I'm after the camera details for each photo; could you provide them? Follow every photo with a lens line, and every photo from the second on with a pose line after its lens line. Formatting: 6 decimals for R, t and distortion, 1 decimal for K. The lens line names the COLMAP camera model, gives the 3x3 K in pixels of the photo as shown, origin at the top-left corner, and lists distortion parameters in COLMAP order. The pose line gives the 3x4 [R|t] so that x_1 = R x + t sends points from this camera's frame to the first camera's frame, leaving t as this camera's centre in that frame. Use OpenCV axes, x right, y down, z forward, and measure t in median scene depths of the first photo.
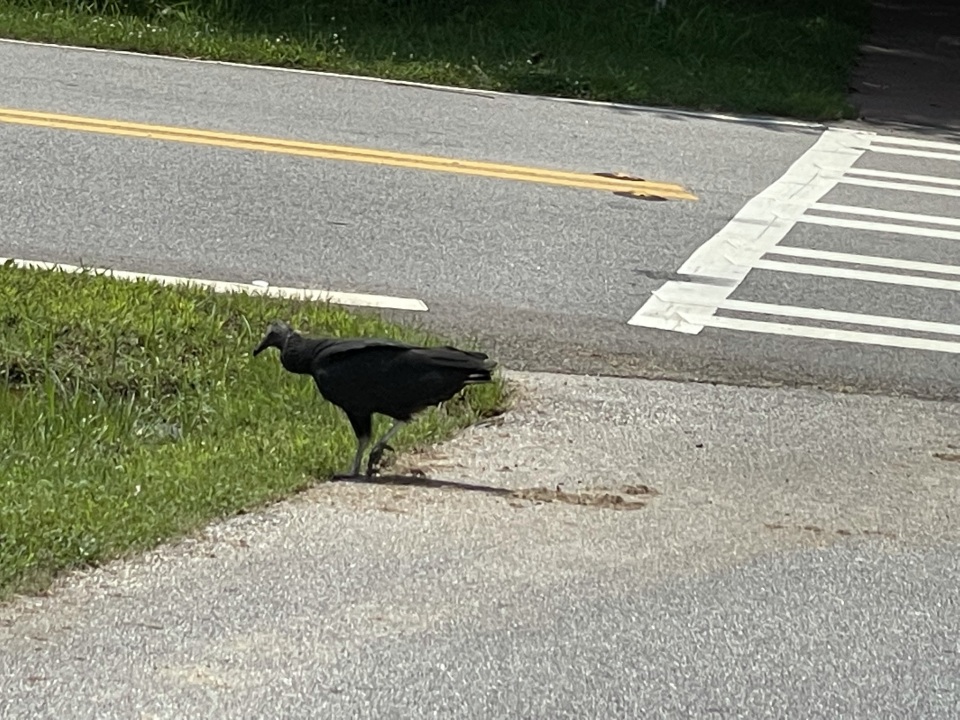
lens RADIAL K [[5379.0, 0, 480.0], [0, 5379.0, 360.0], [0, 0, 1]] dist [0.043712, 4.896893]
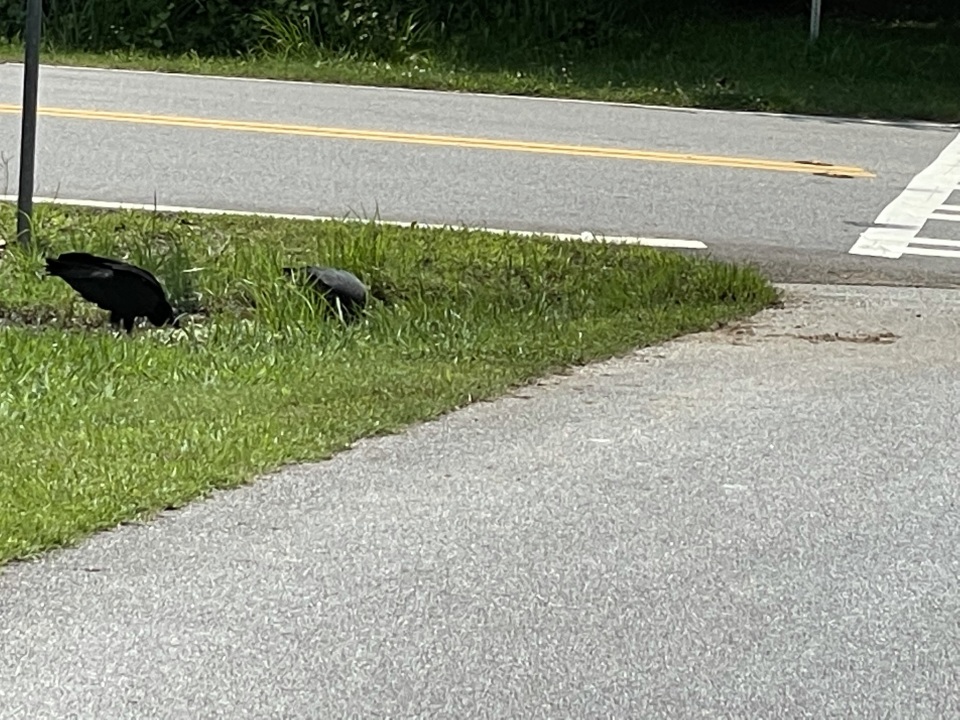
lens RADIAL K [[6129.6, 0, 480.0], [0, 6129.6, 360.0], [0, 0, 1]] dist [0.052052, 1.401547]
pose [[0.999175, -0.040584, -0.001176, -0.061545], [0.040553, 0.998979, -0.019898, 0.044530], [0.001982, 0.019834, 0.999801, -0.541406]]
